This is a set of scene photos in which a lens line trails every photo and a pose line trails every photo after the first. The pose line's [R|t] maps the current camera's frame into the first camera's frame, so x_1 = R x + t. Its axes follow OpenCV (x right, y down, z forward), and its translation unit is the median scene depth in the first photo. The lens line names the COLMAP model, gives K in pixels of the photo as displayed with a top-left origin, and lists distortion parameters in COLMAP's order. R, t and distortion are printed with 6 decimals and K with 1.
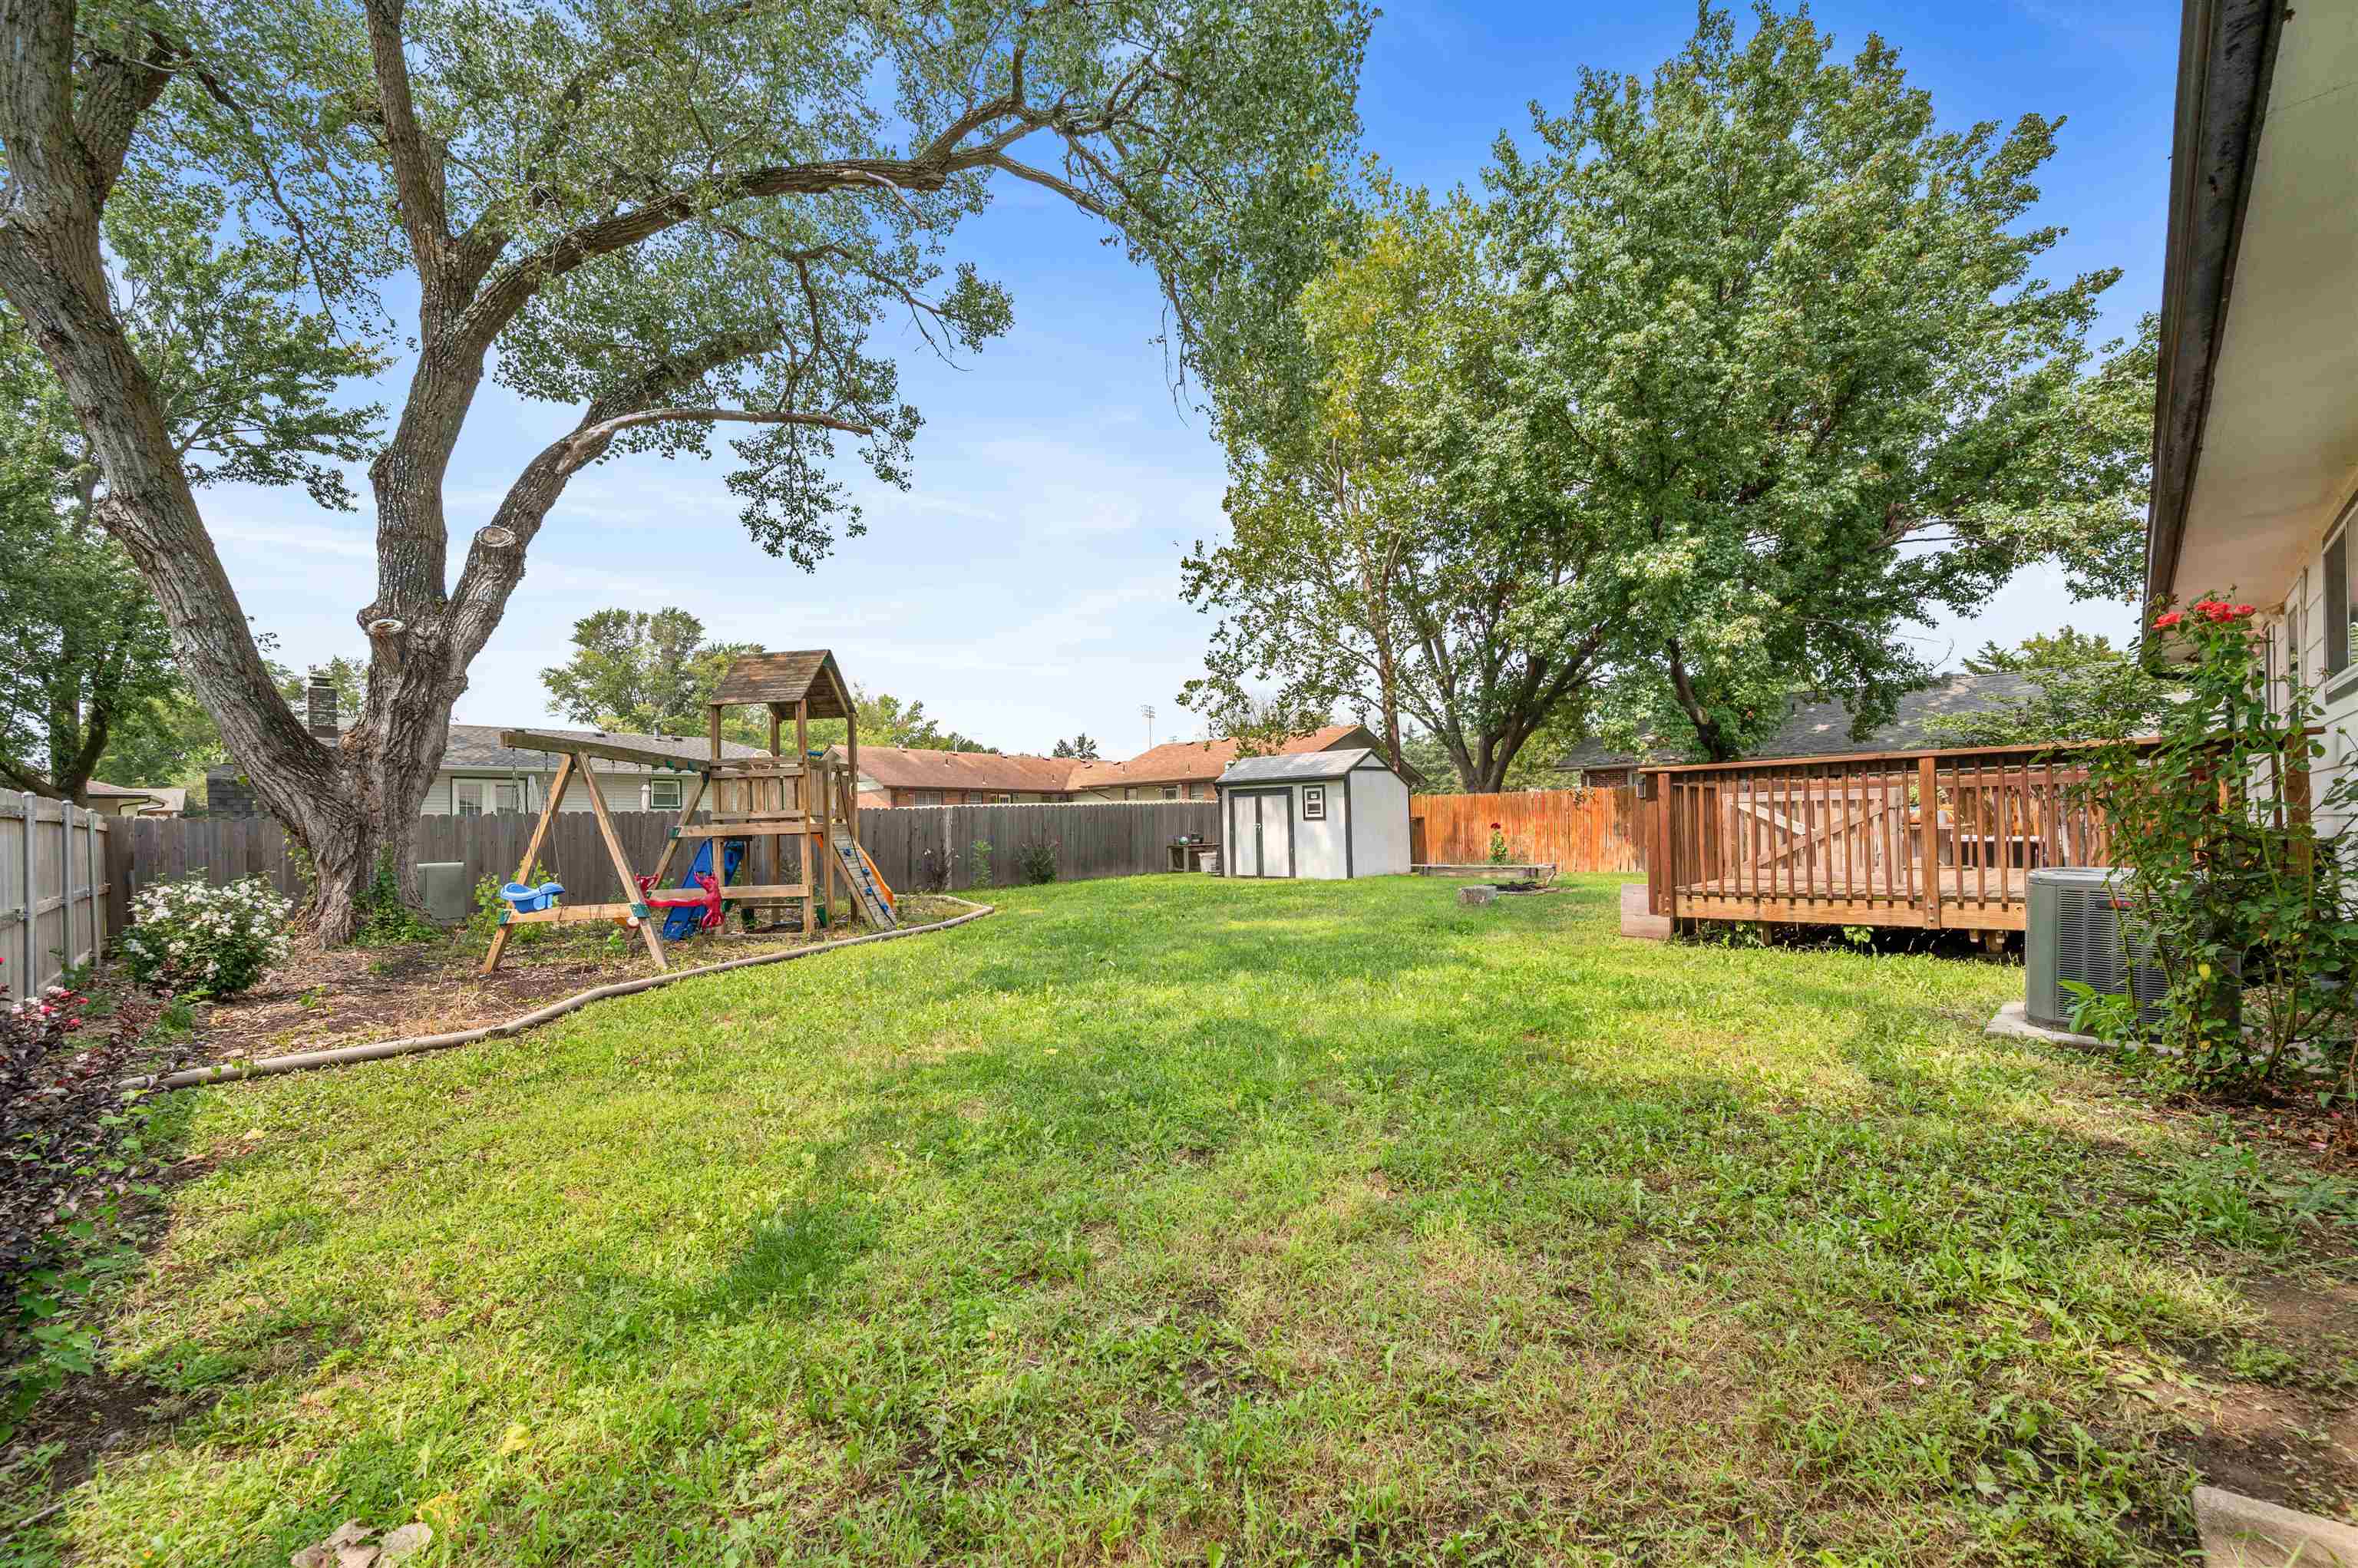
lens RADIAL K [[944.8, 0, 1173.5], [0, 944.8, 841.4], [0, 0, 1]] dist [0.000424, 0.000196]
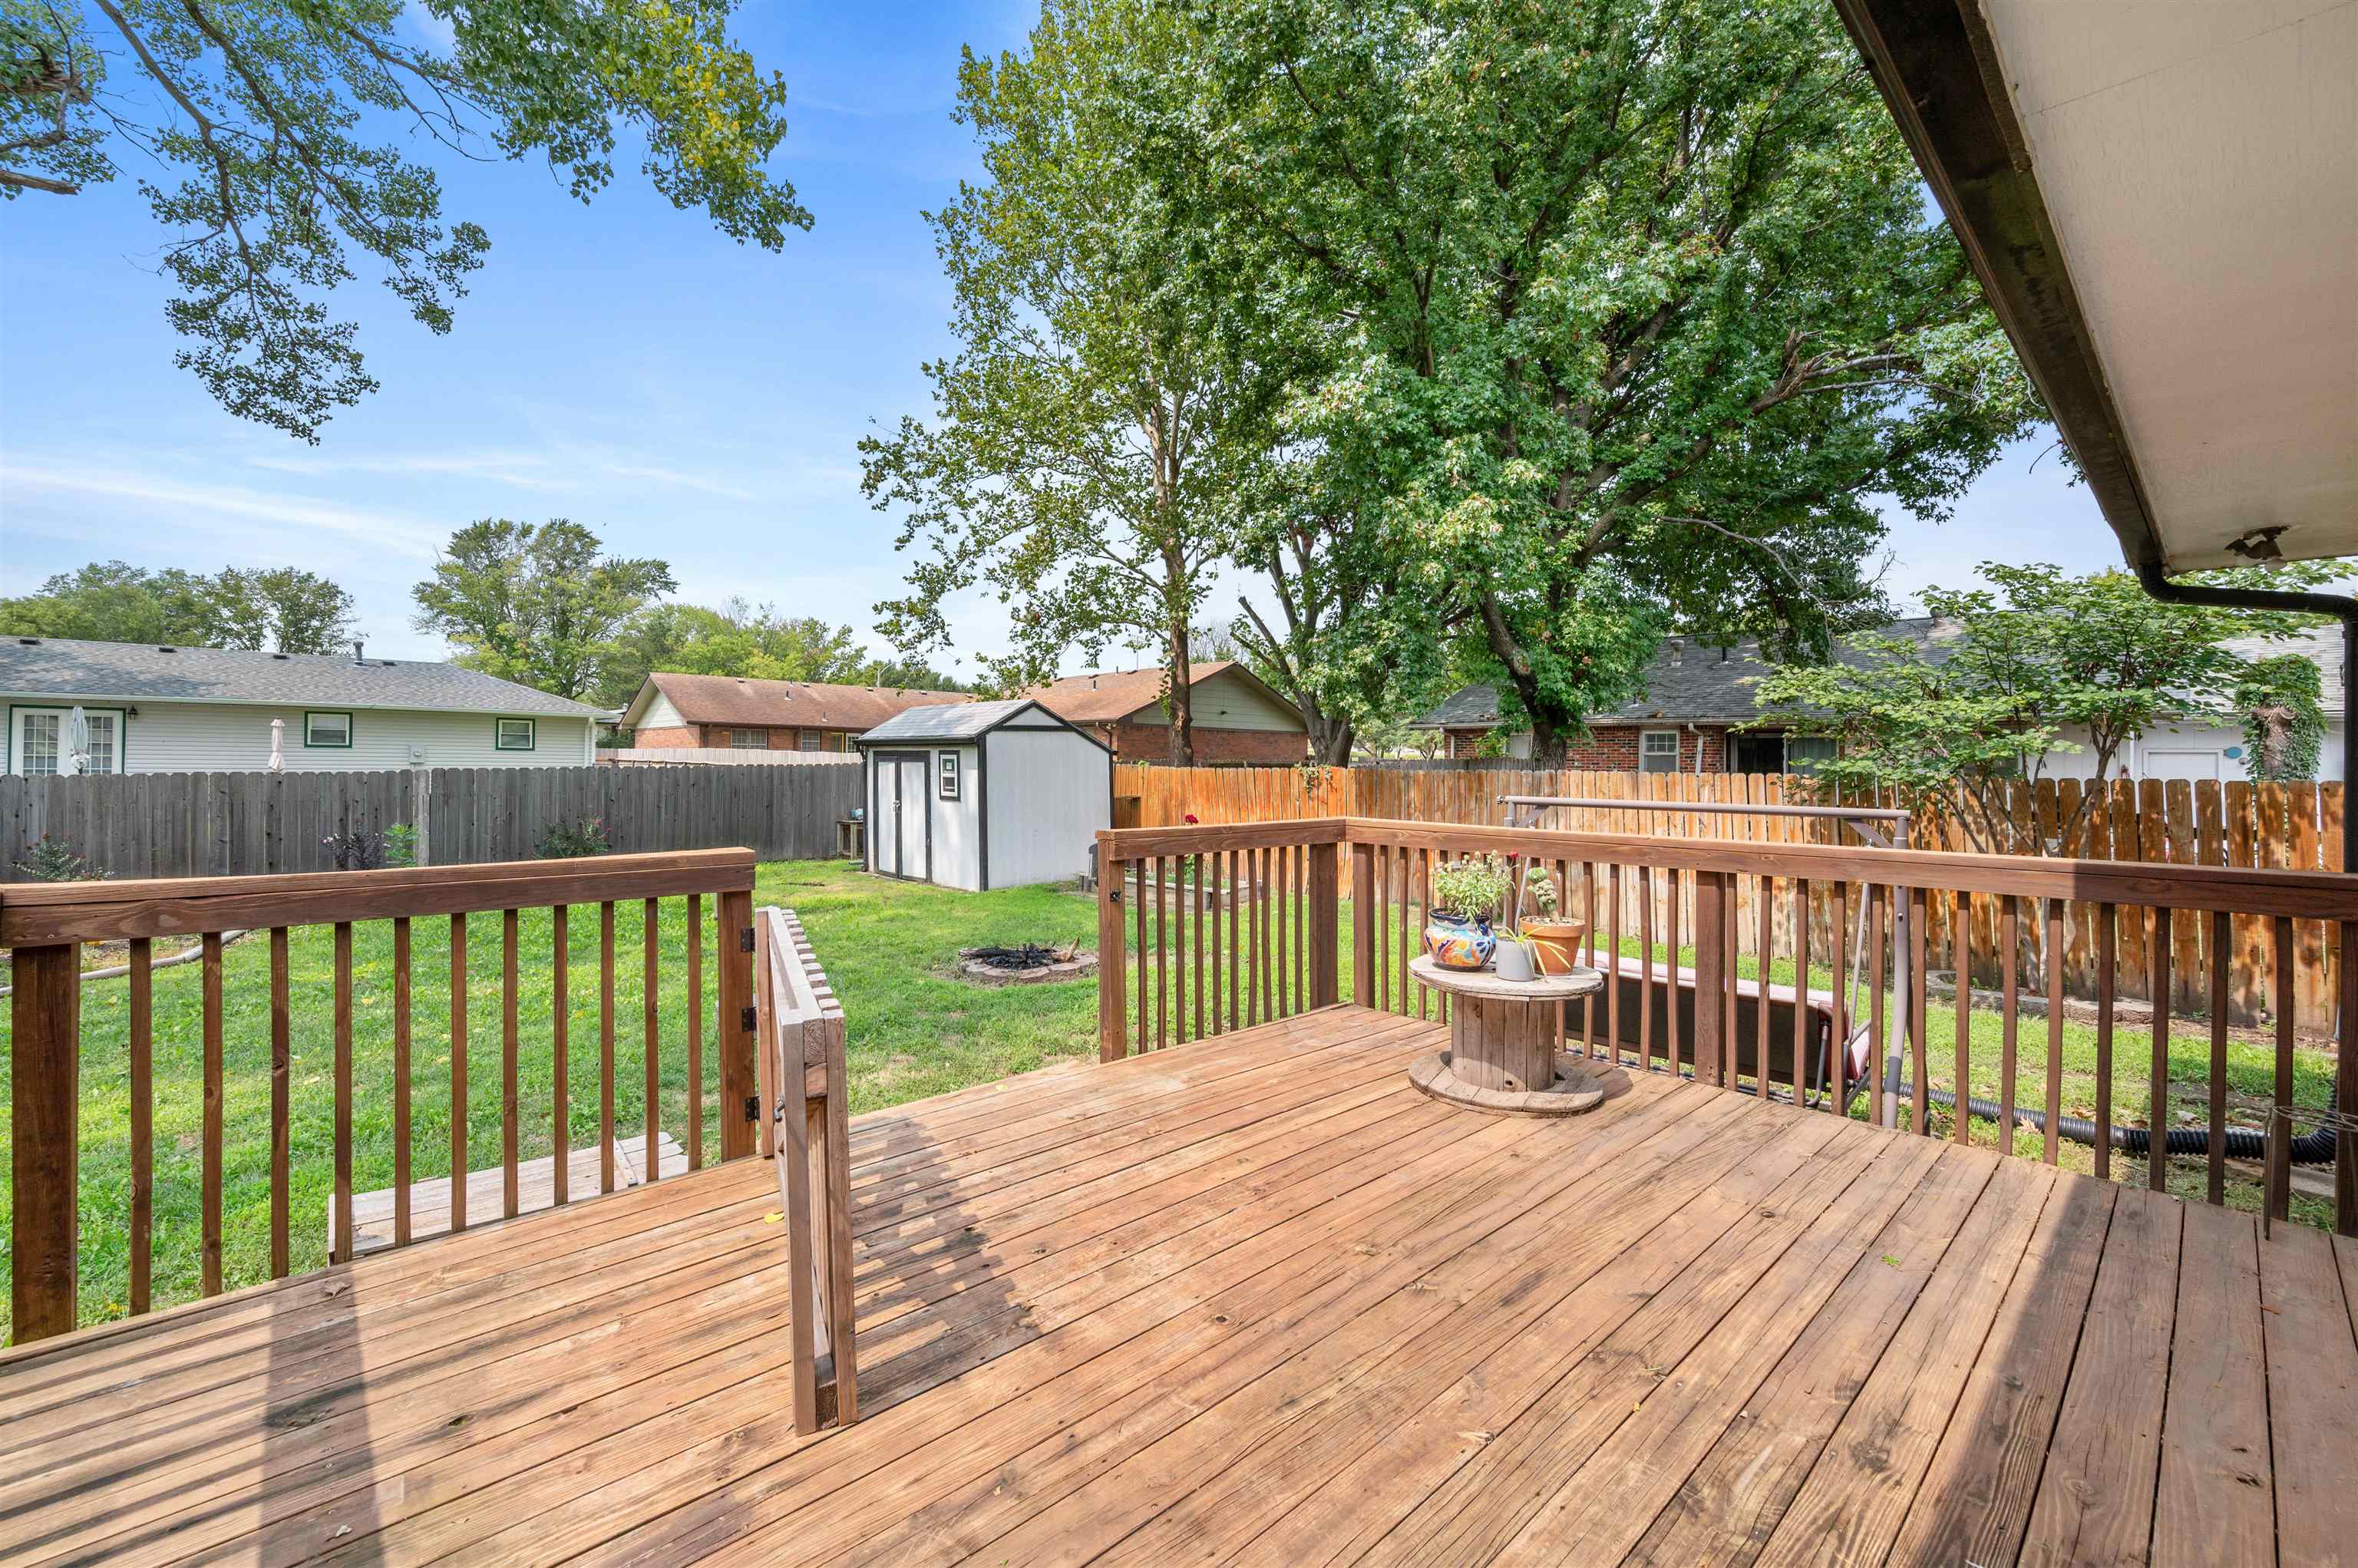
lens RADIAL K [[944.8, 0, 1178.2], [0, 944.8, 761.0], [0, 0, 1]] dist [0.000424, 0.000196]
pose [[0.998214, 0.025574, -0.053989, 0.337781], [-0.026172, 0.999603, -0.010395, -0.046525], [0.053702, 0.011789, 0.998487, 0.301259]]
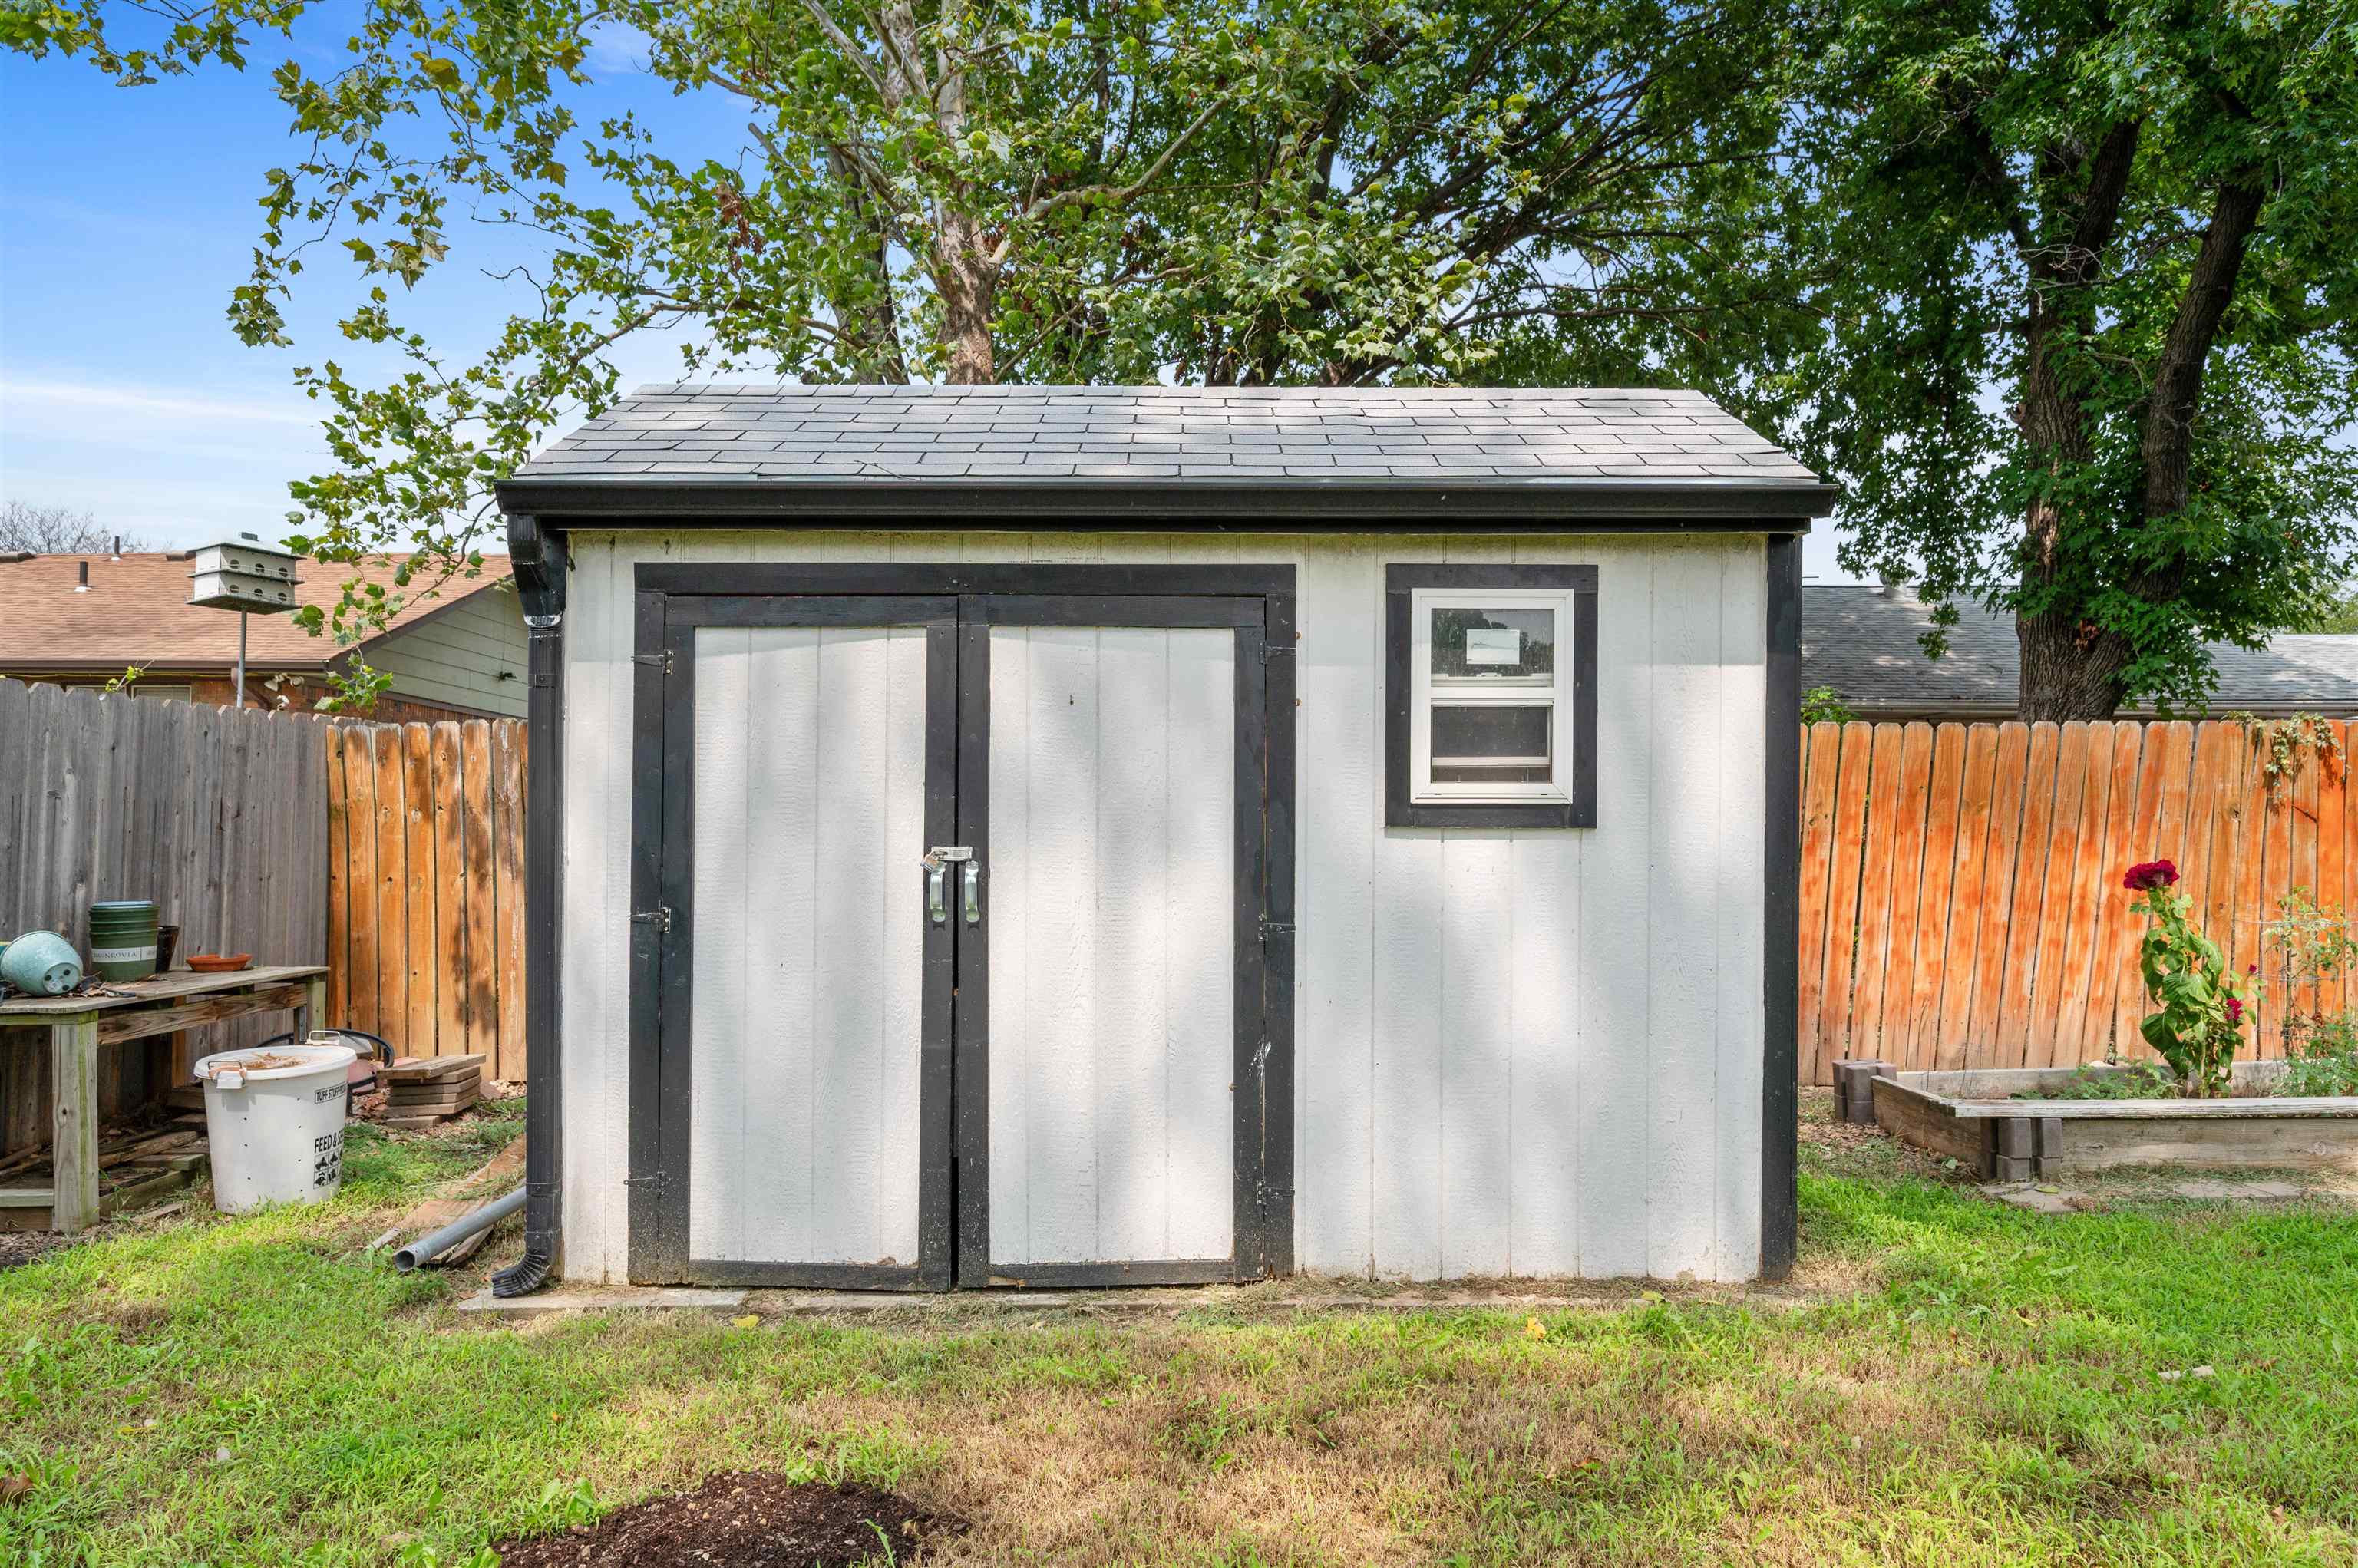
lens RADIAL K [[1413.9, 0, 1179.9], [0, 1413.9, 781.4], [0, 0, 1]] dist [0.000981, 0.000324]
pose [[0.693303, 0.020704, 0.720349, -0.022907], [-0.000947, 0.999613, -0.027819, -0.022273], [-0.720646, 0.018605, 0.693054, 0.848949]]
